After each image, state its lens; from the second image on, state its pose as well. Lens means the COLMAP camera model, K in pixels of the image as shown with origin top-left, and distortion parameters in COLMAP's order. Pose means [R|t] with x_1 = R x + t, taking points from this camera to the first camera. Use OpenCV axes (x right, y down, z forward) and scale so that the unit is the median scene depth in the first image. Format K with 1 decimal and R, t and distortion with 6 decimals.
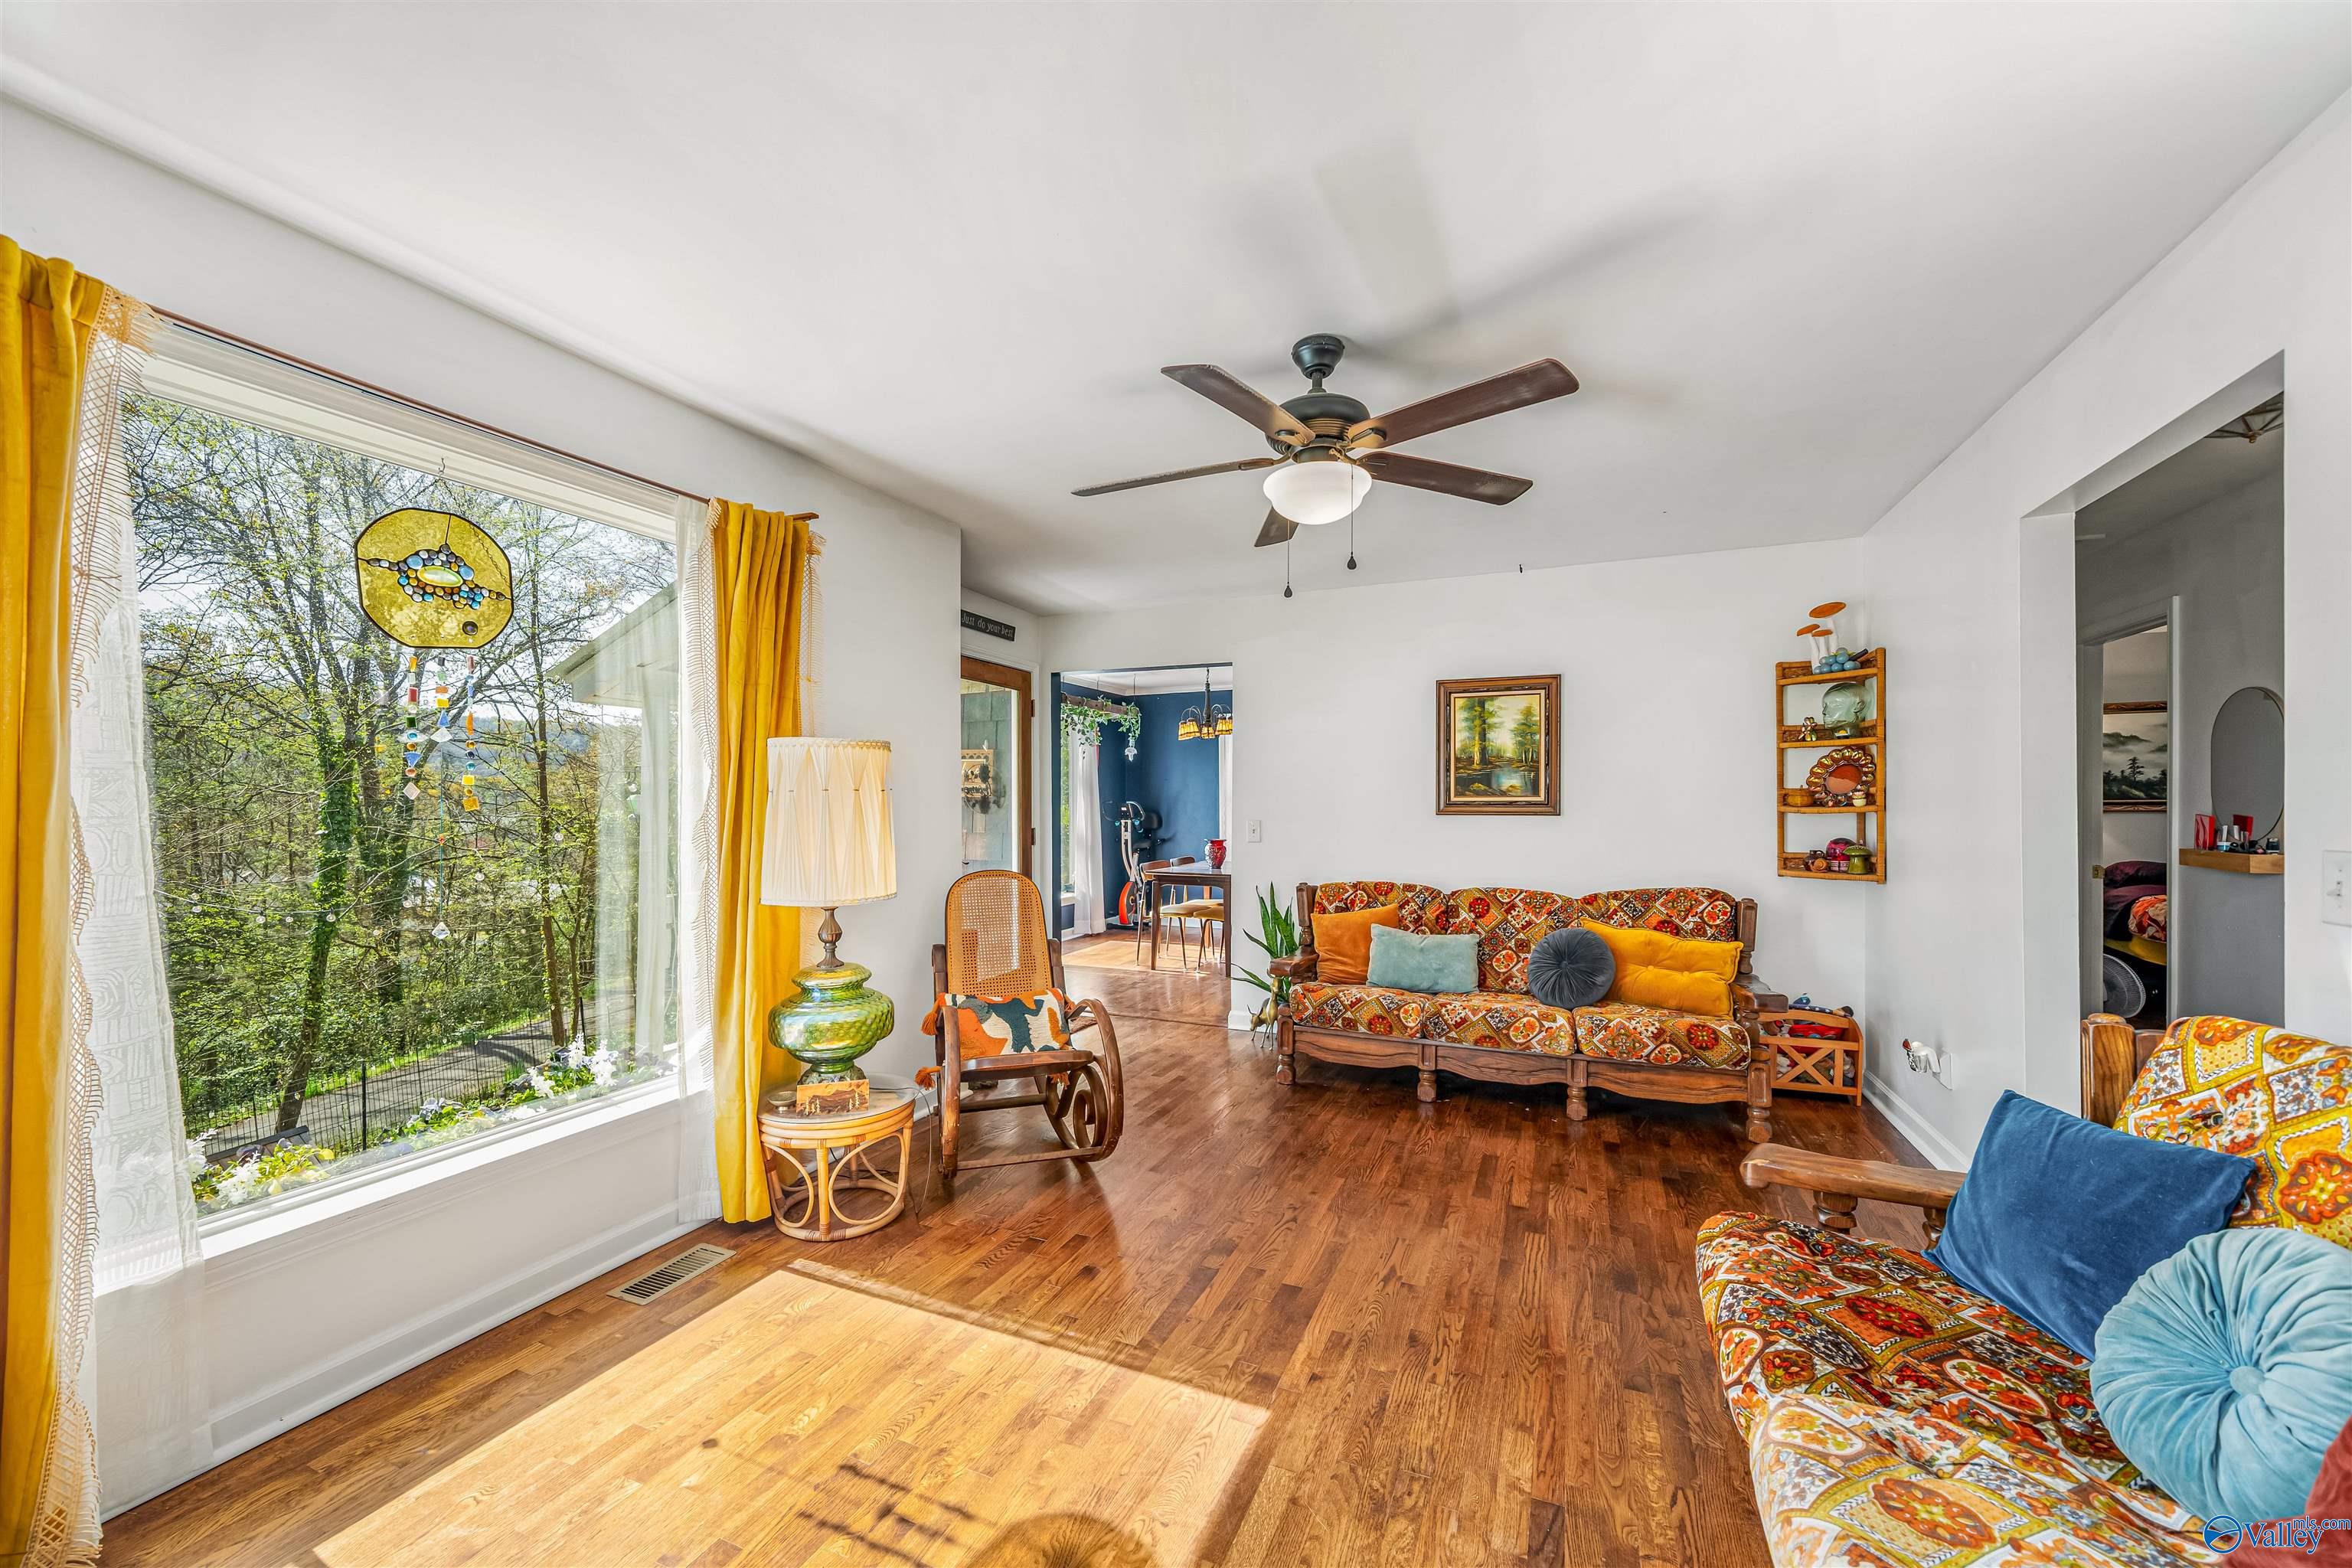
lens RADIAL K [[893.7, 0, 1181.2], [0, 893.7, 801.8], [0, 0, 1]] dist [-0.001469, -0.000054]
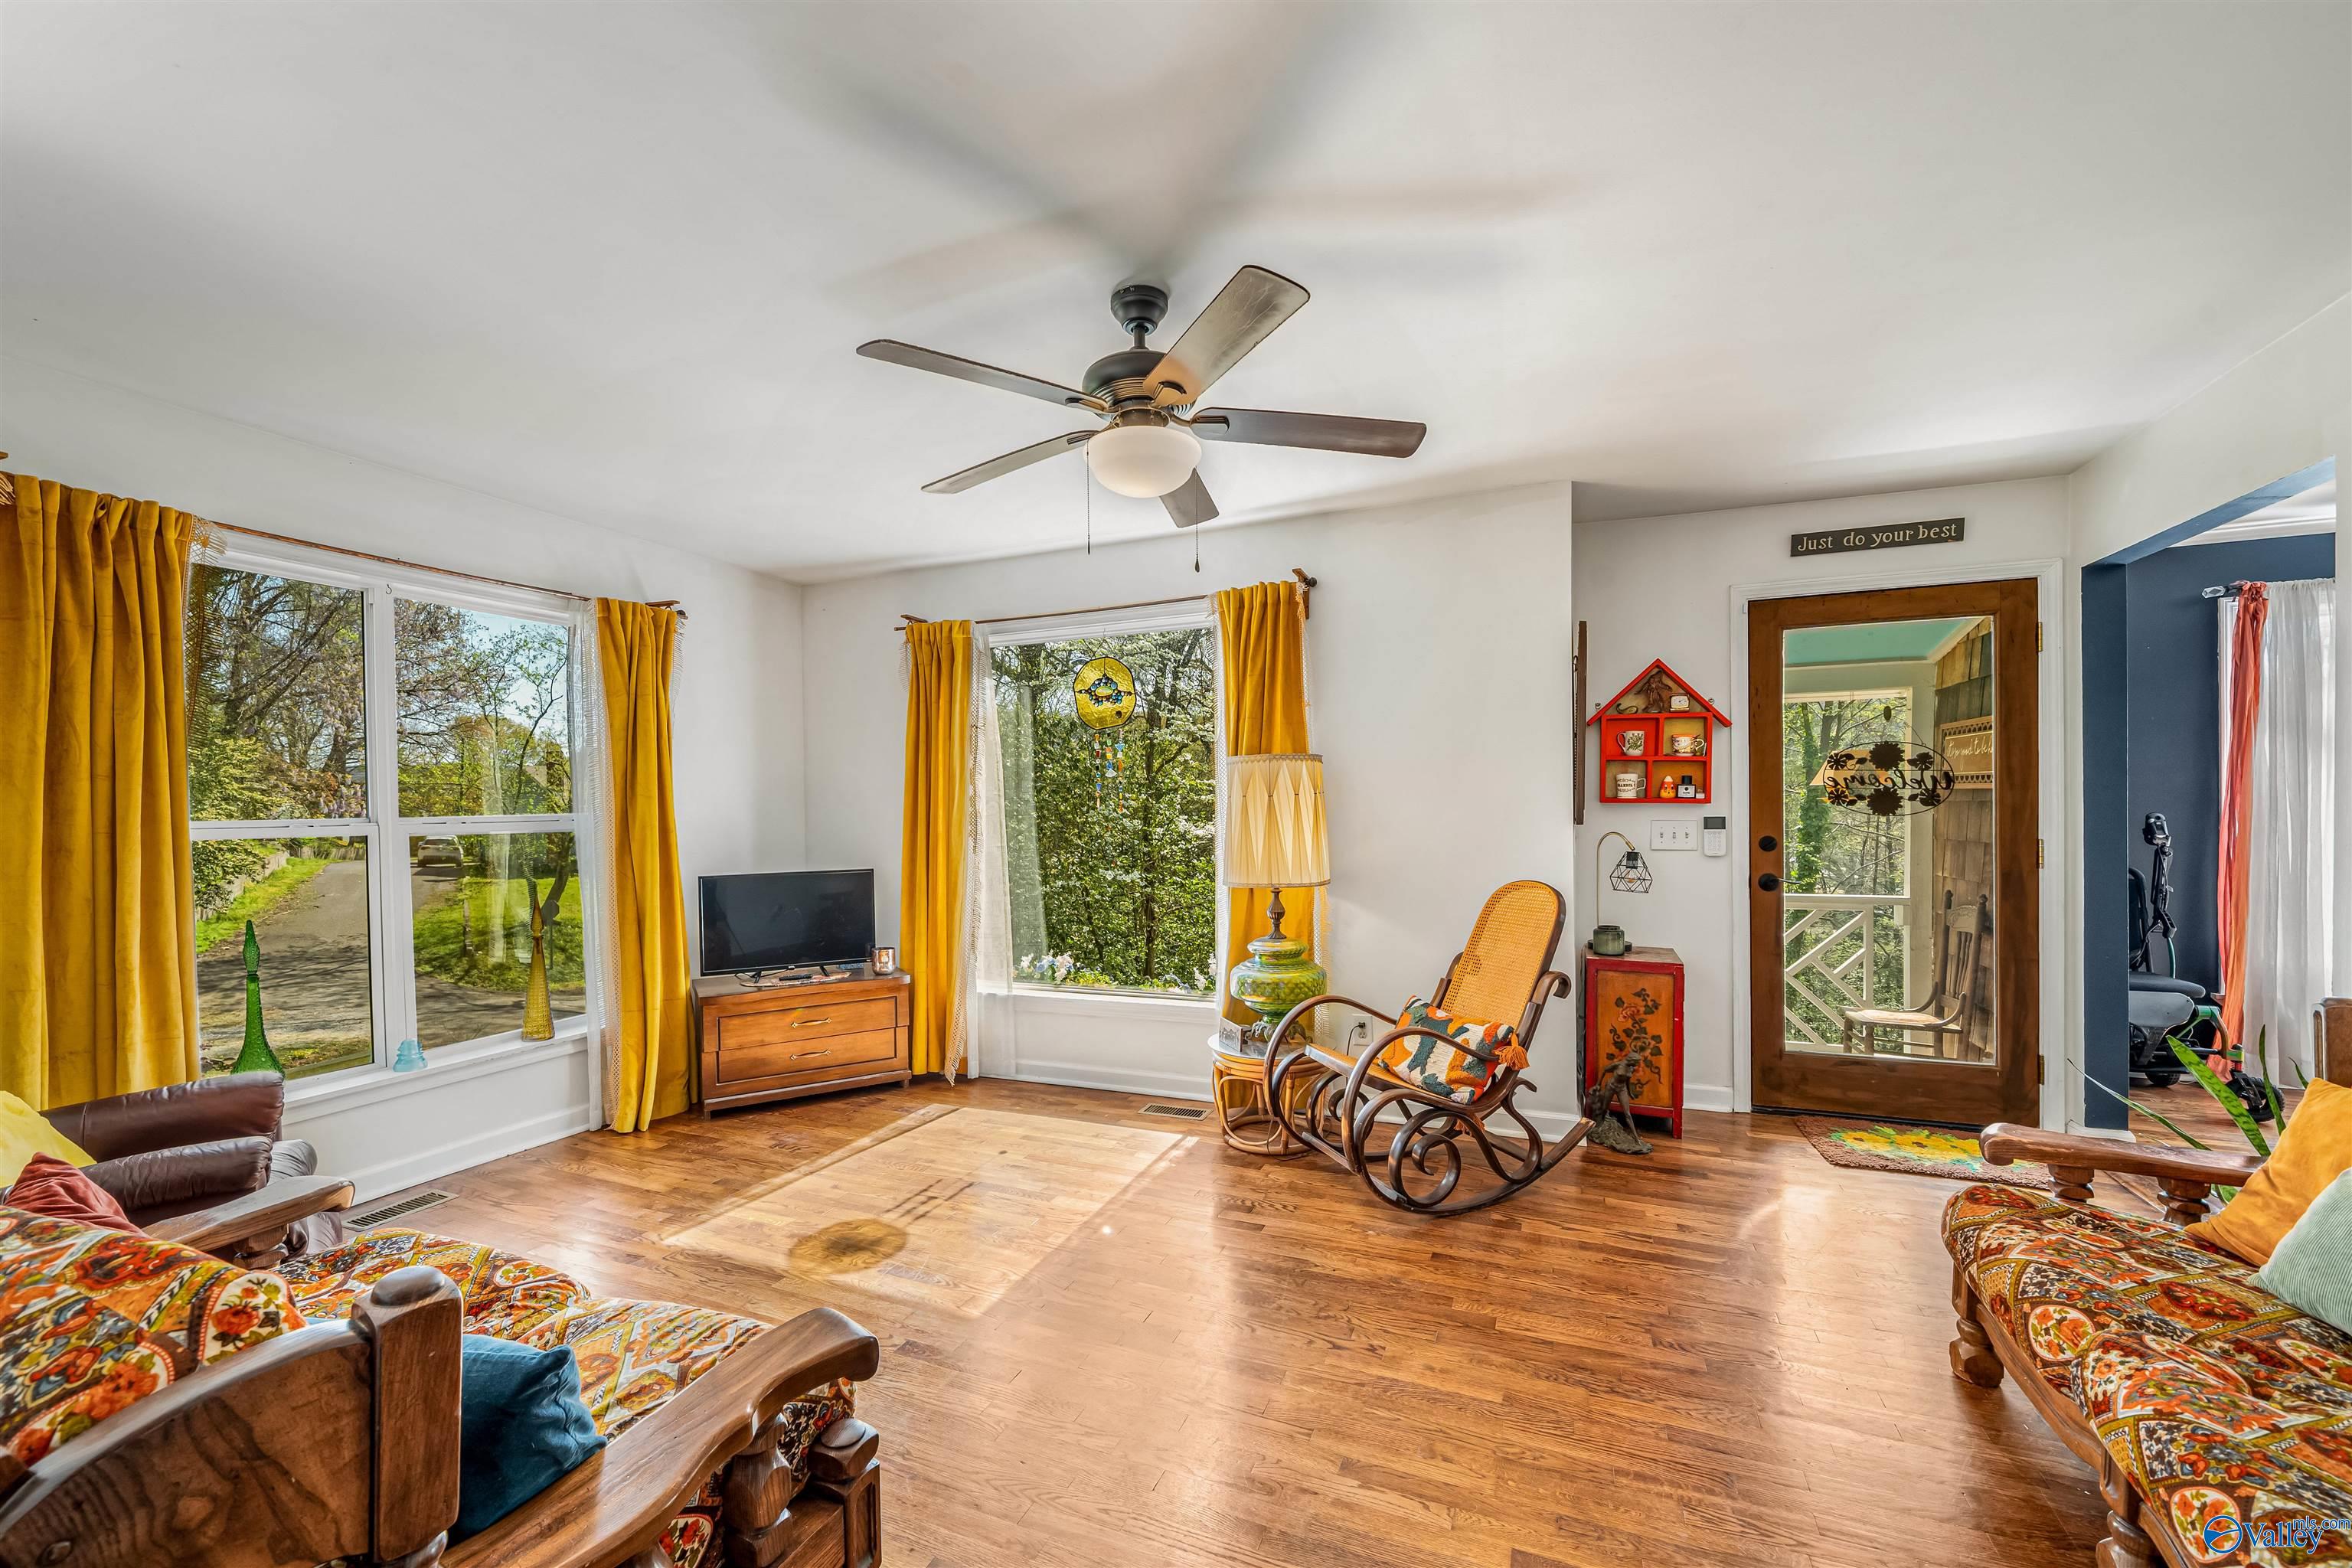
lens RADIAL K [[939.8, 0, 1165.1], [0, 939.8, 816.3], [0, 0, 1]] dist [-0.002063, 0.000539]
pose [[0.019635, 0.002529, -0.999804, 0.900489], [0.013029, 0.999911, 0.002786, 0.010264], [0.999722, -0.013081, 0.019601, 0.816275]]
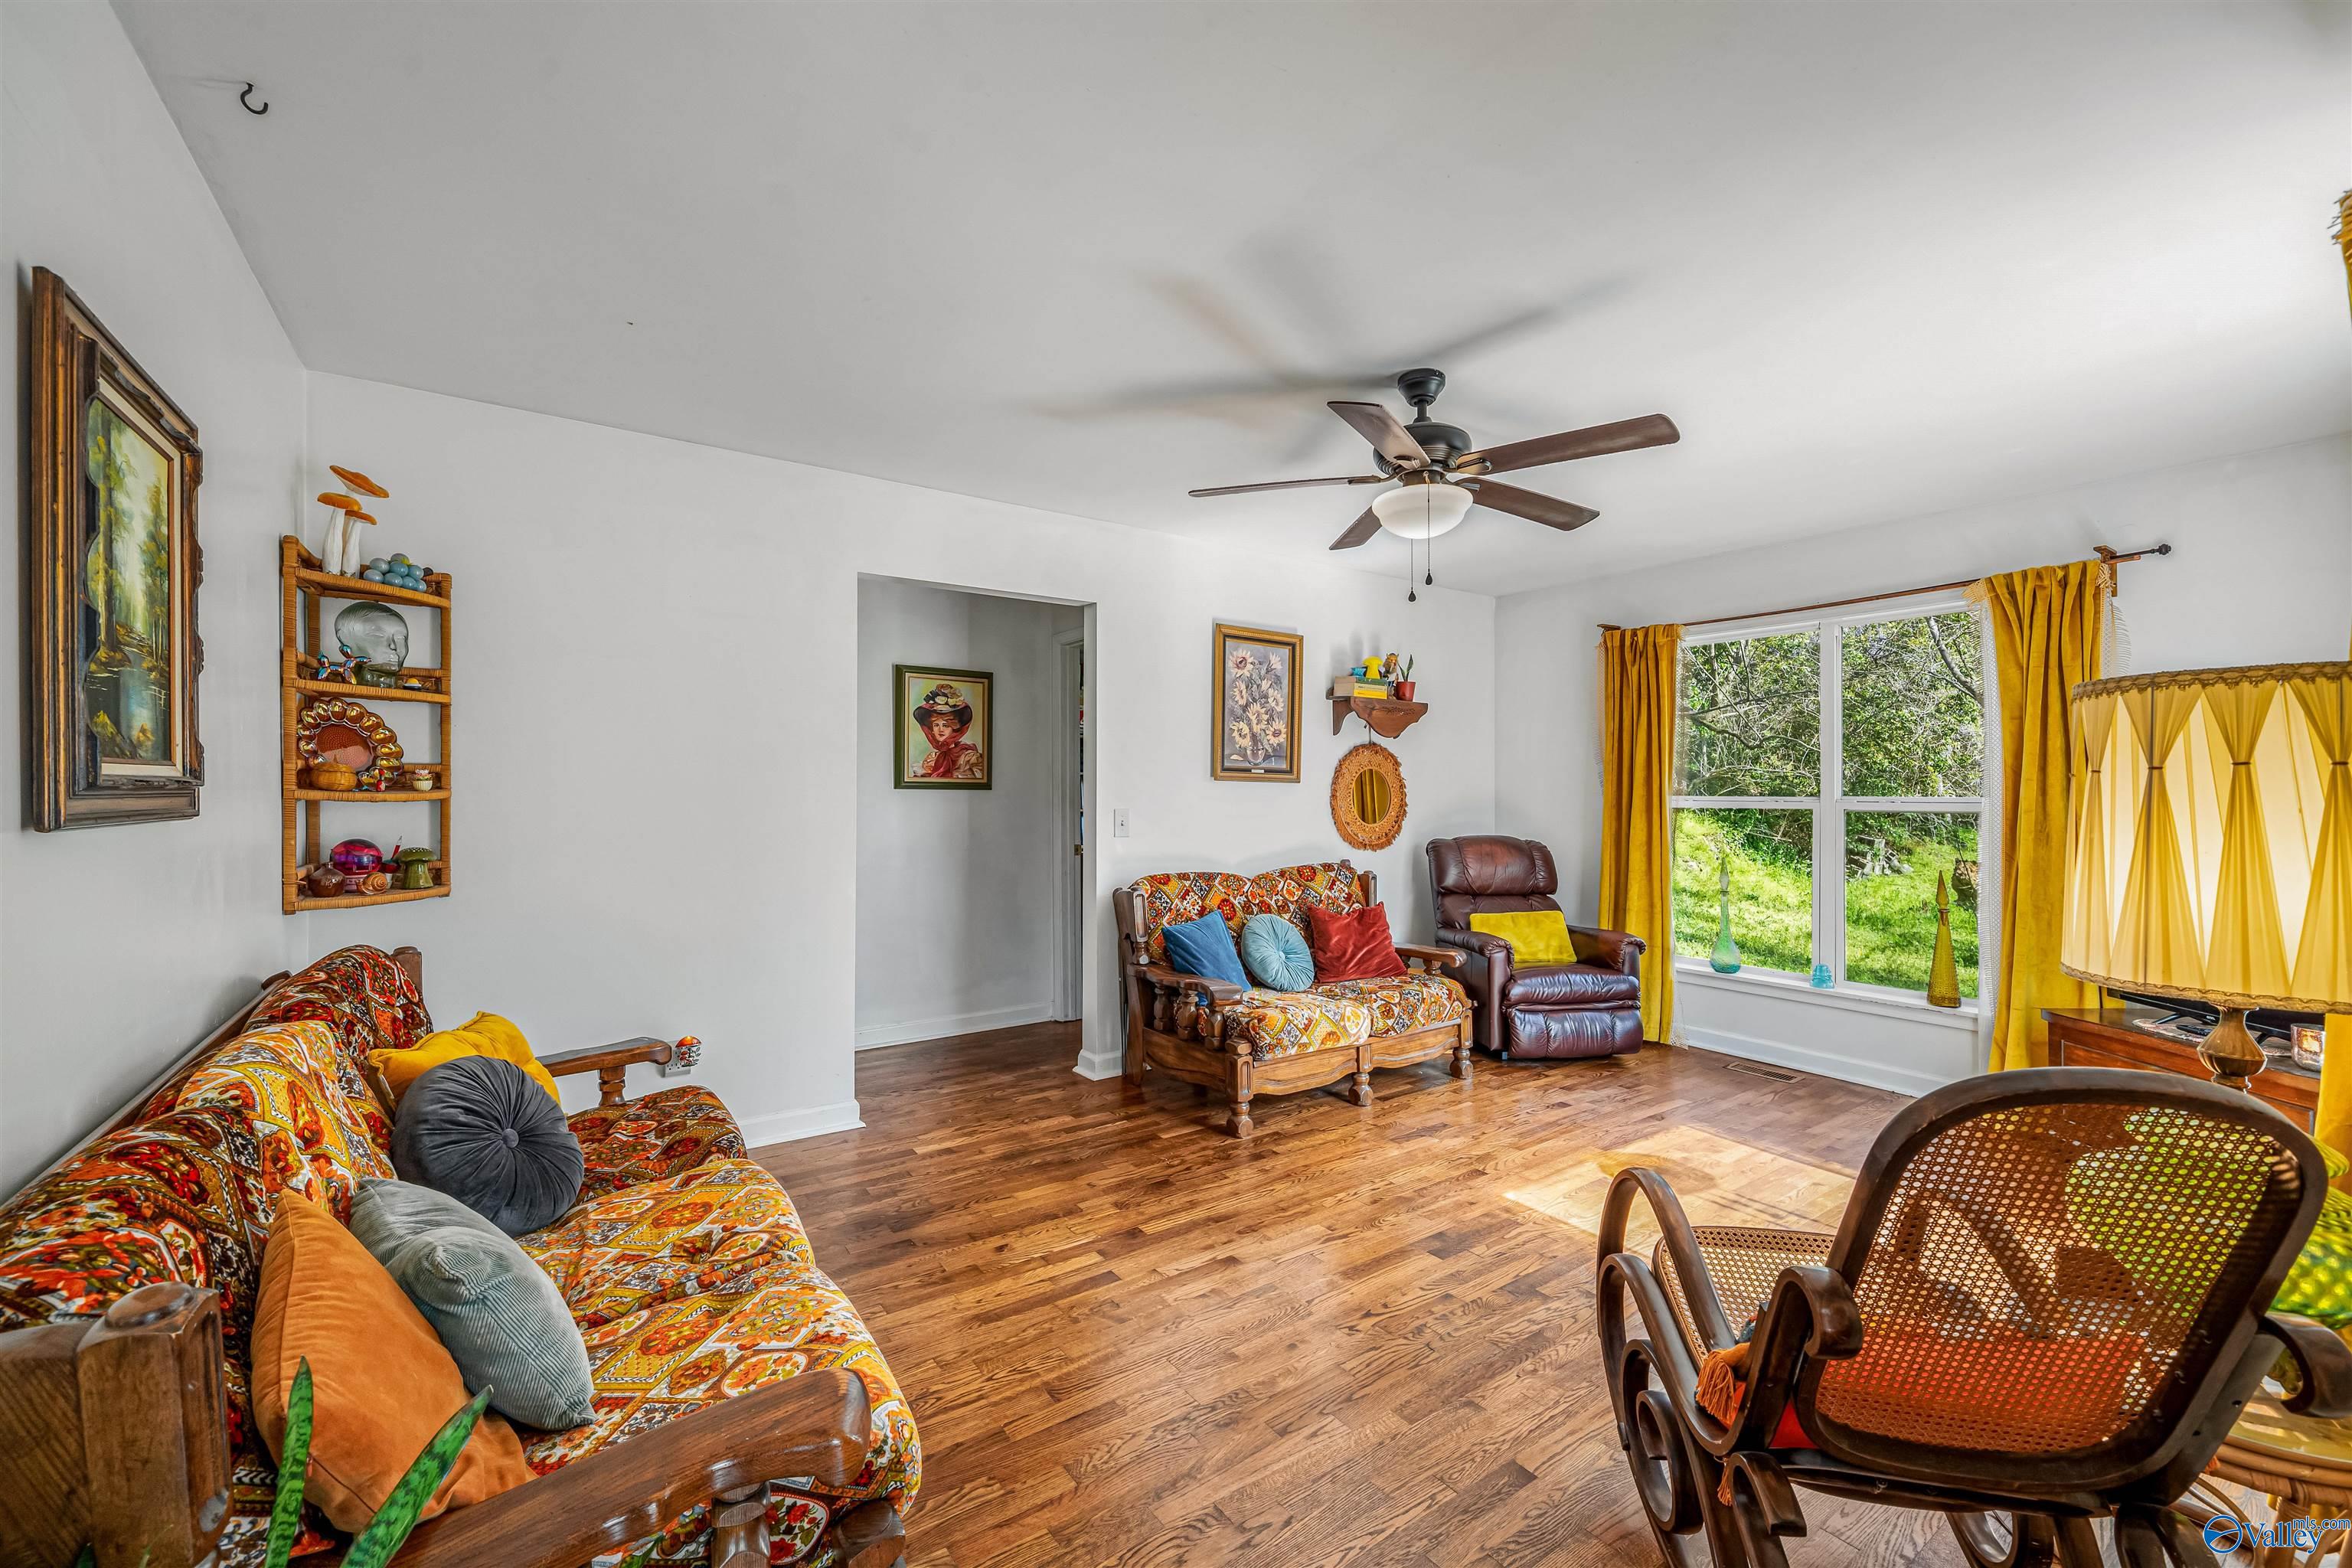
lens RADIAL K [[939.8, 0, 1162.5], [0, 939.8, 782.6], [0, 0, 1]] dist [-0.002063, 0.000539]
pose [[-0.853544, -0.006283, 0.520983, -0.140501], [-0.014047, 0.999841, -0.010957, 0.013049], [-0.520831, -0.016670, -0.853497, 1.754697]]
